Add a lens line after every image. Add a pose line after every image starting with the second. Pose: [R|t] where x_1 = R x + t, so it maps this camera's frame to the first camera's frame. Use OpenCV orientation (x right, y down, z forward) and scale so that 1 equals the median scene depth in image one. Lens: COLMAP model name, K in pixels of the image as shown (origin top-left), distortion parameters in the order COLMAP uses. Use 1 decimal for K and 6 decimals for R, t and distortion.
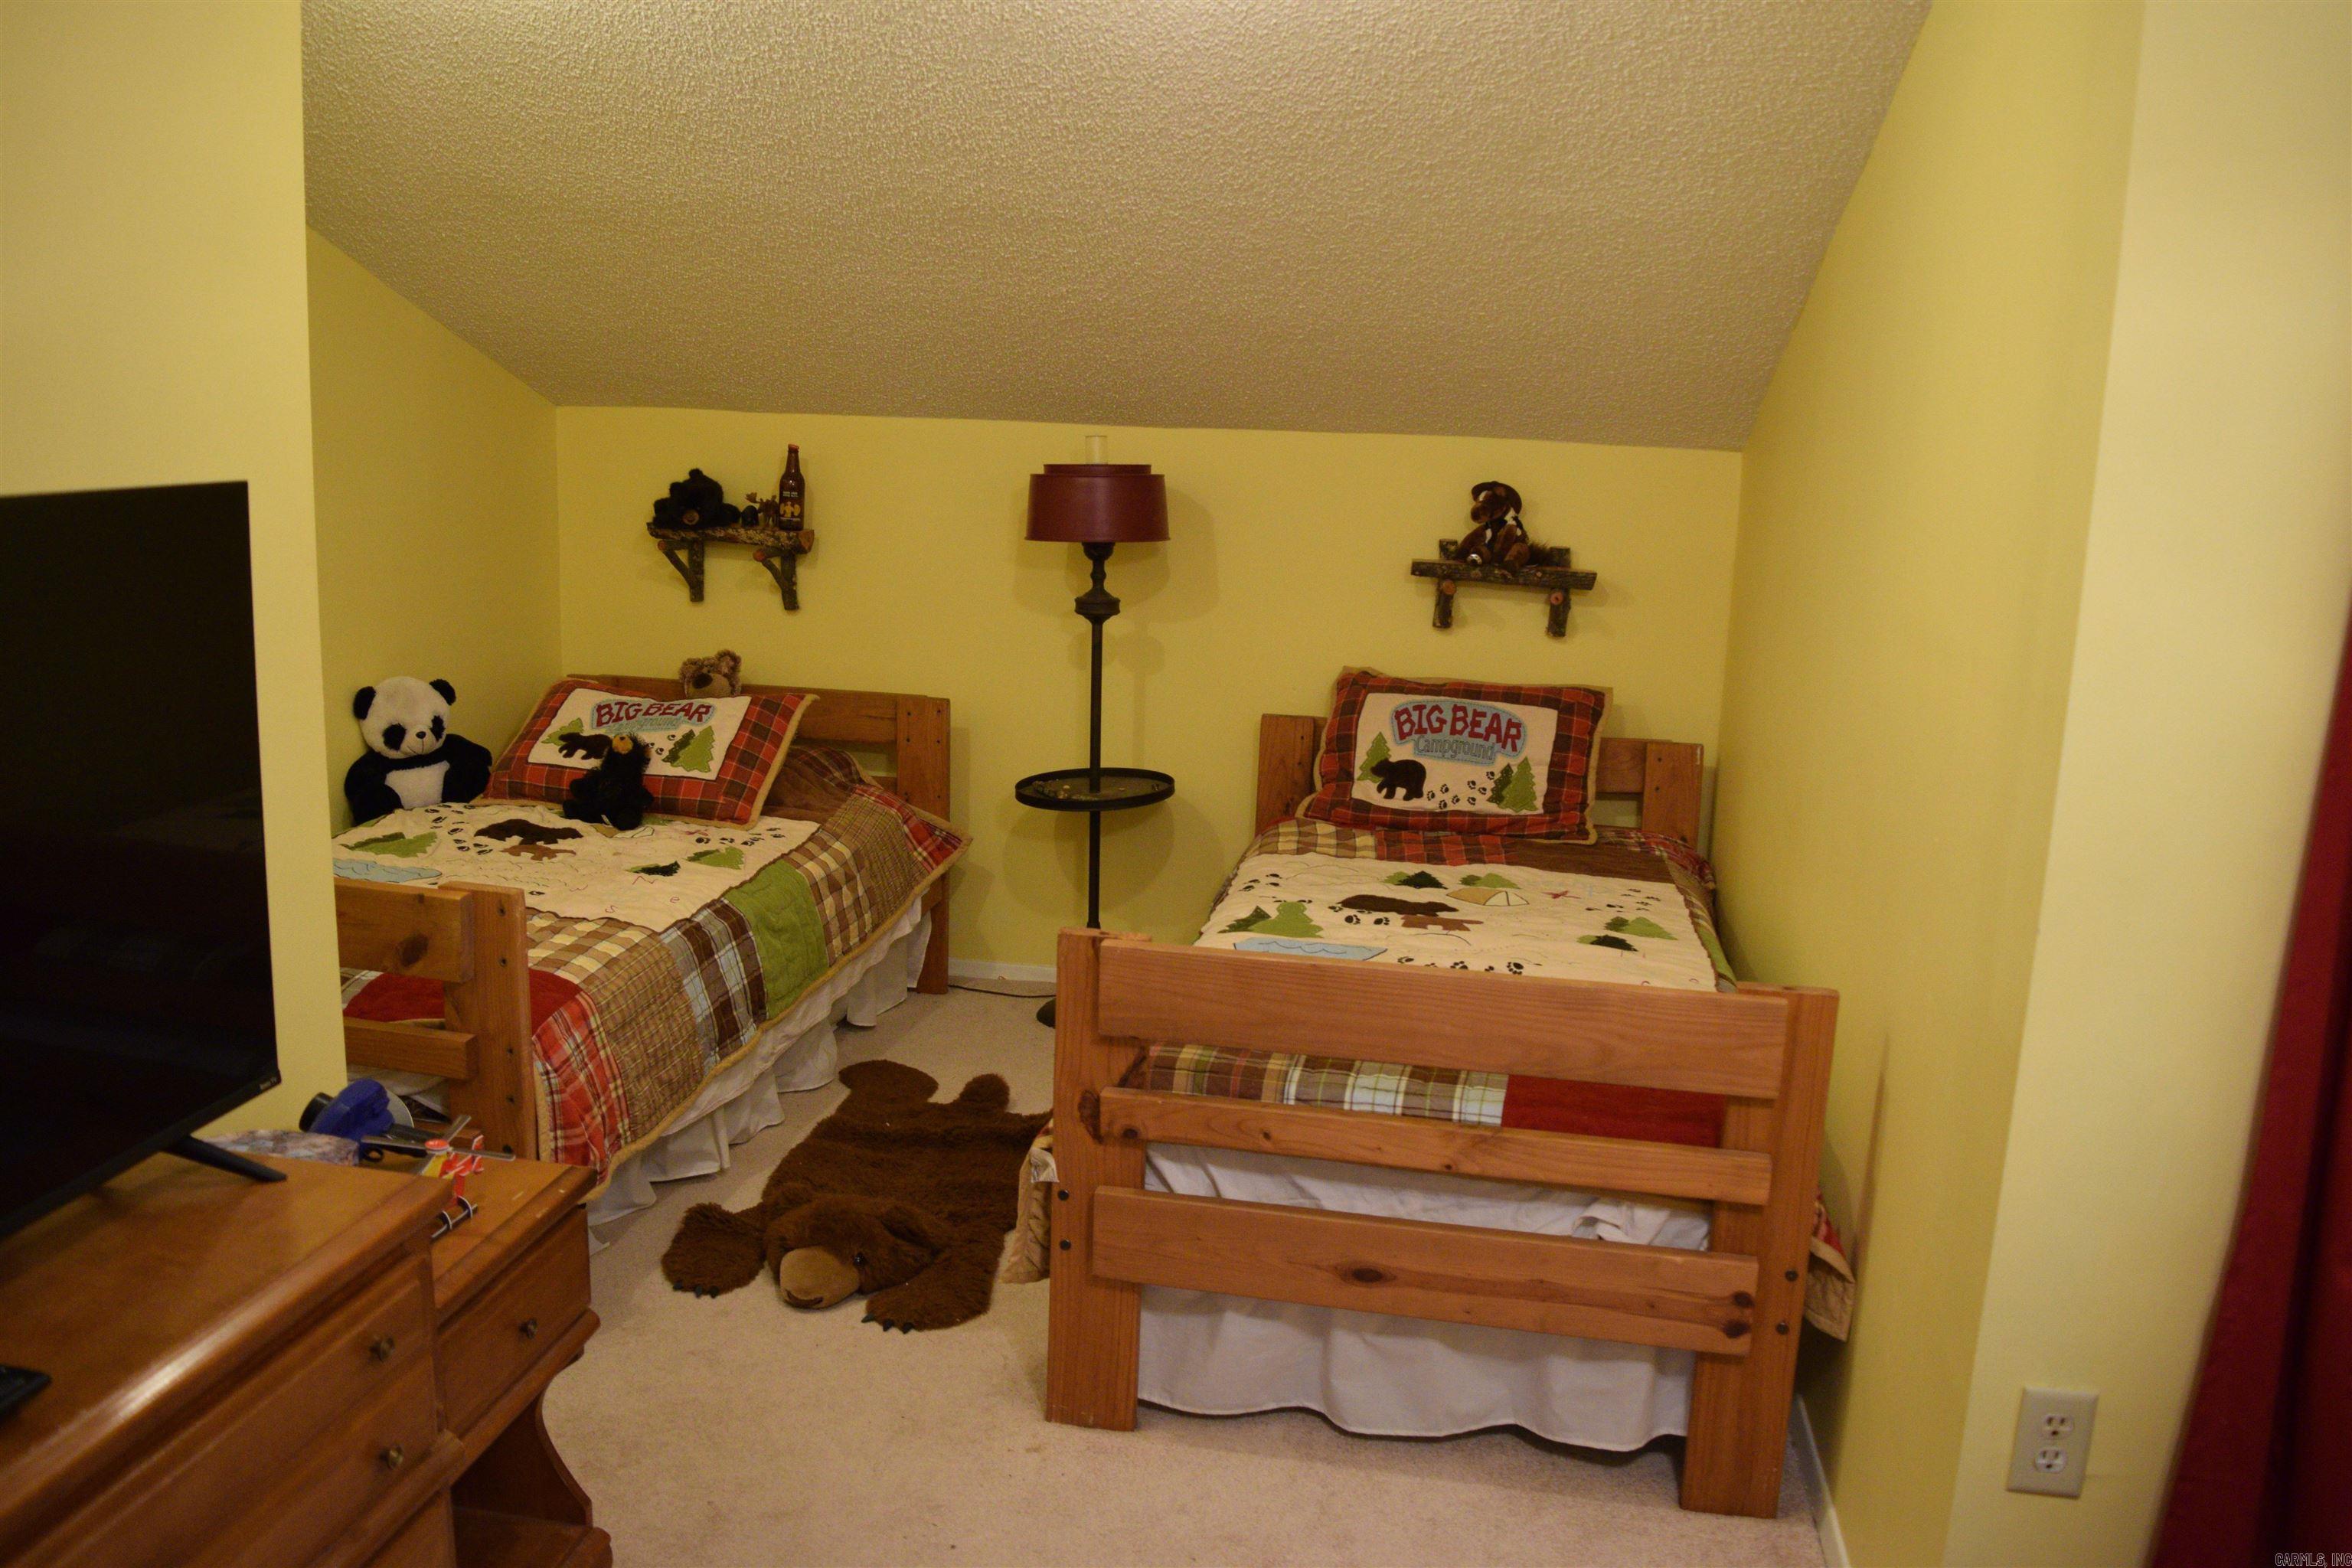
lens RADIAL K [[1840.9, 0, 1180.5], [0, 1840.9, 780.8], [0, 0, 1]] dist [-0.099474, 0.027989]
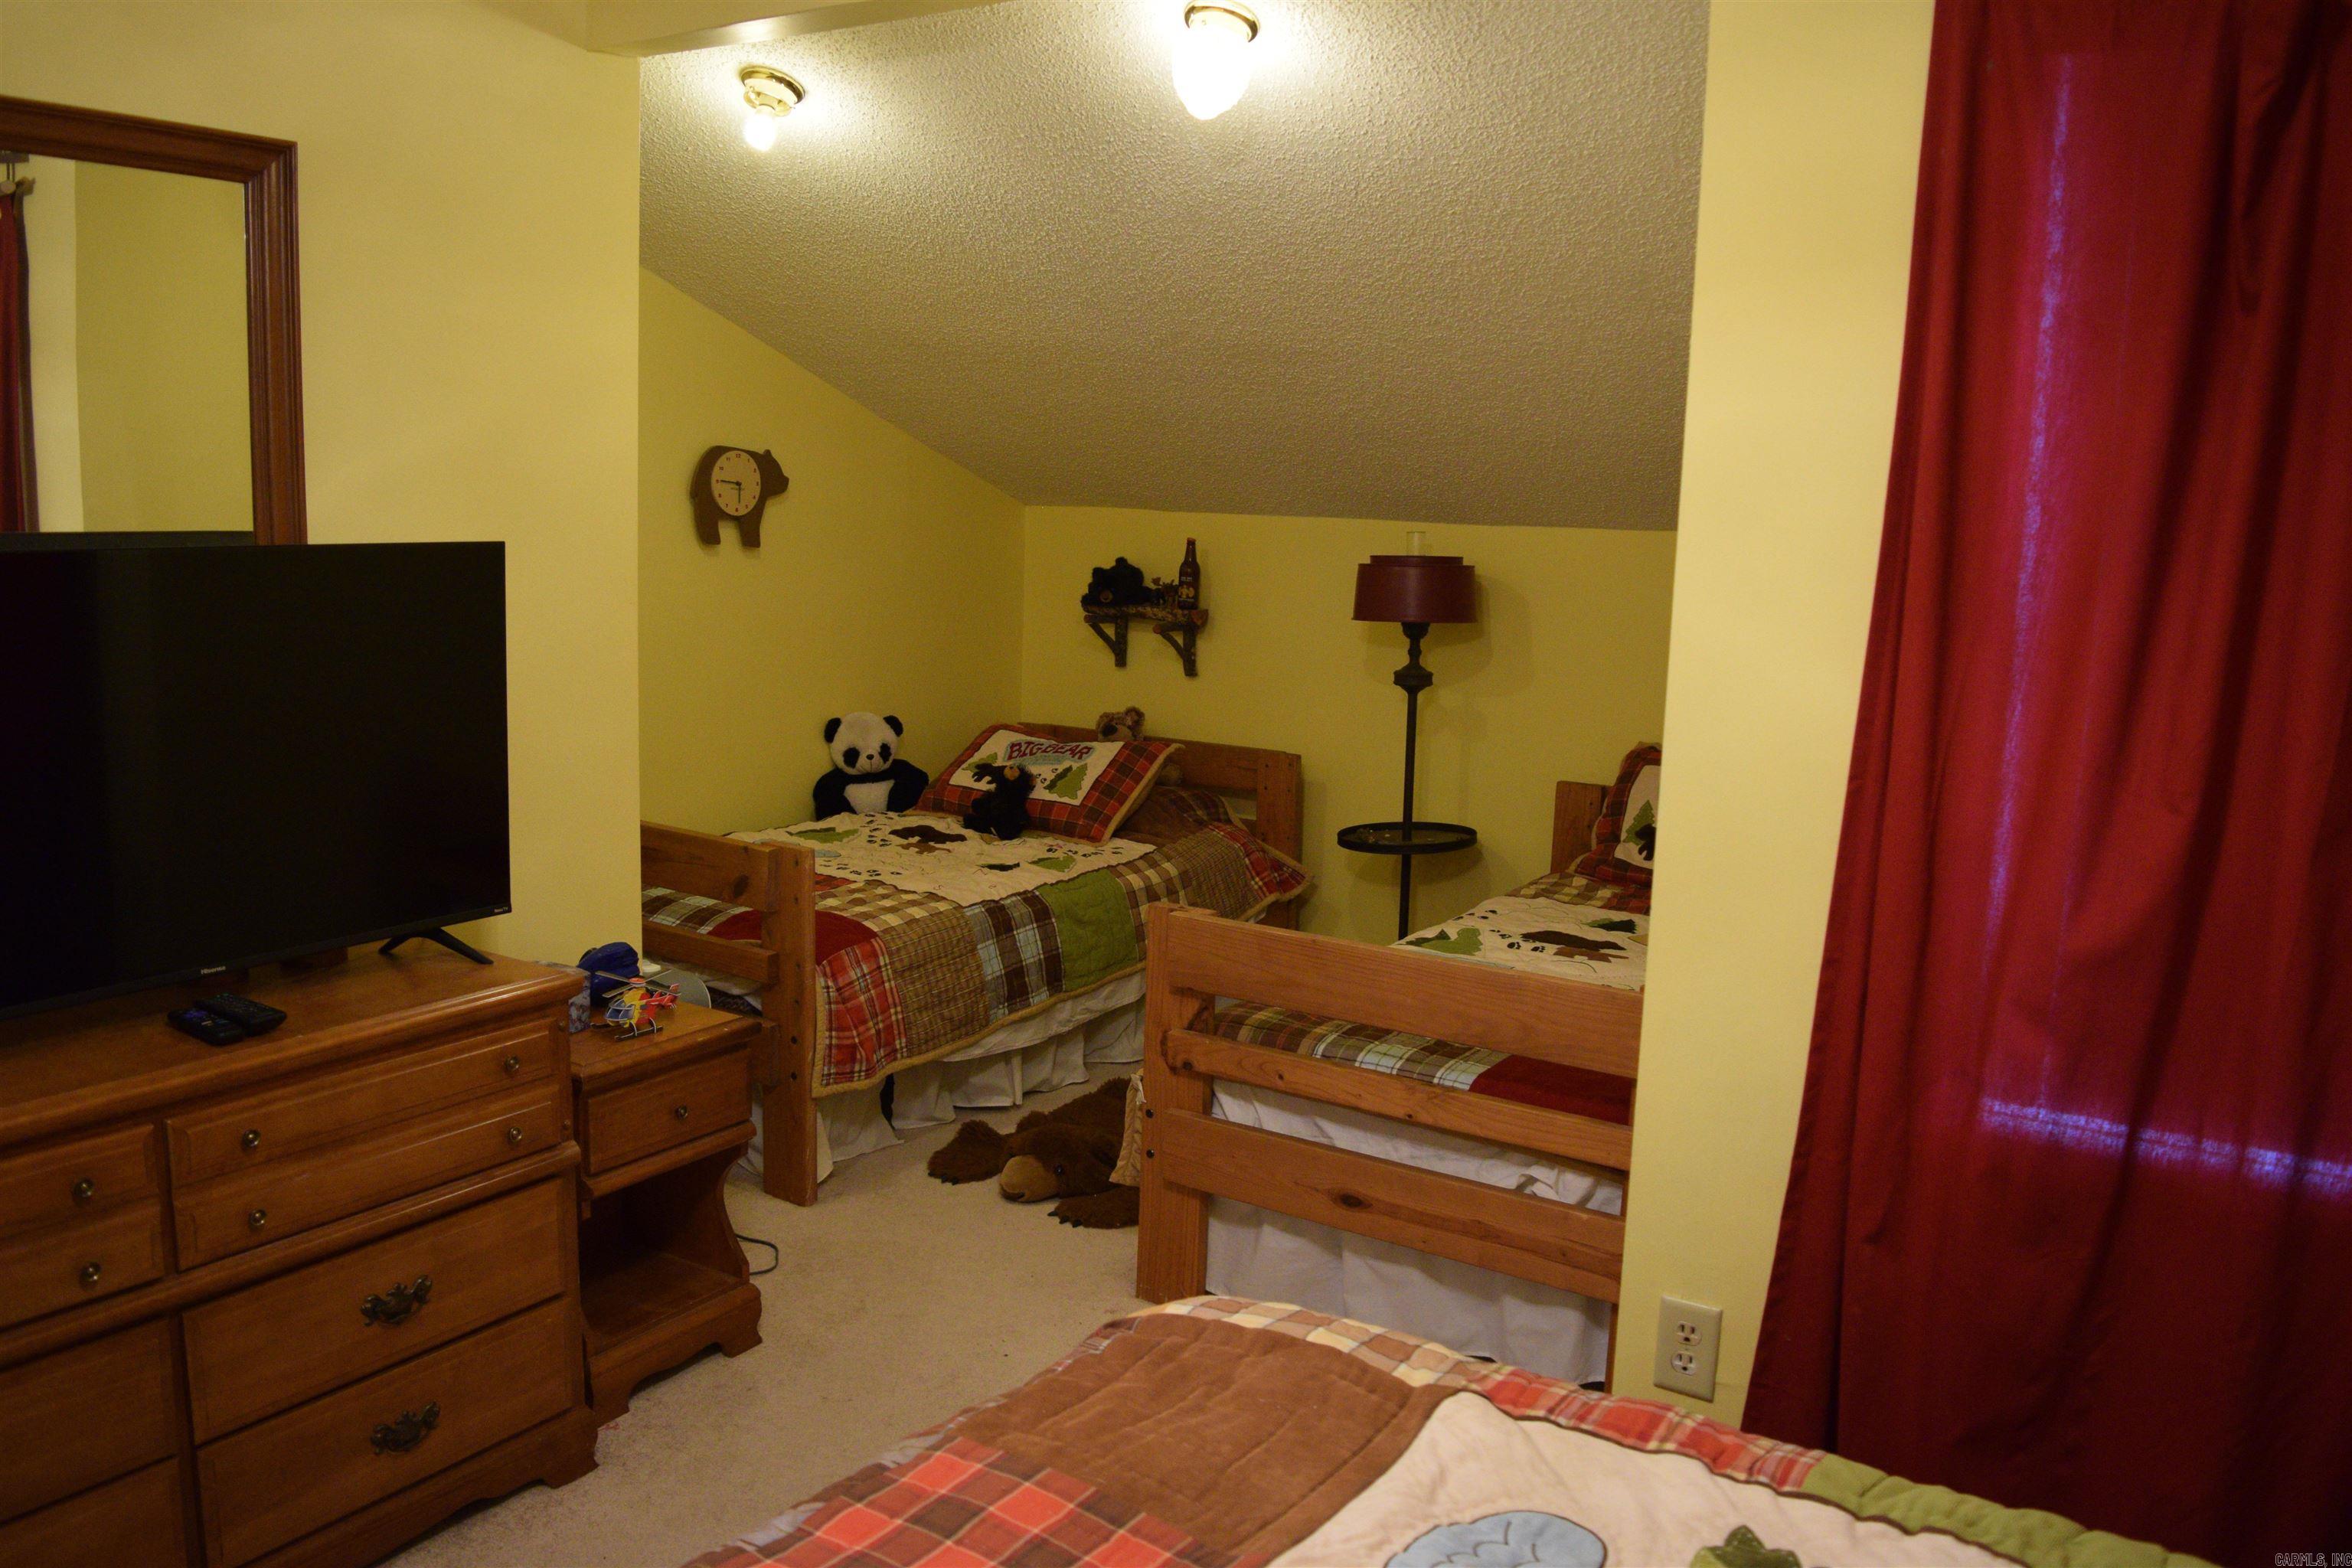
lens RADIAL K [[1840.9, 0, 1180.5], [0, 1840.9, 780.8], [0, 0, 1]] dist [-0.099474, 0.027989]
pose [[0.924144, 0.051604, -0.378544, 0.286134], [-0.073705, 0.996304, -0.044118, 0.033572], [0.374868, 0.068672, 0.924531, -0.126780]]
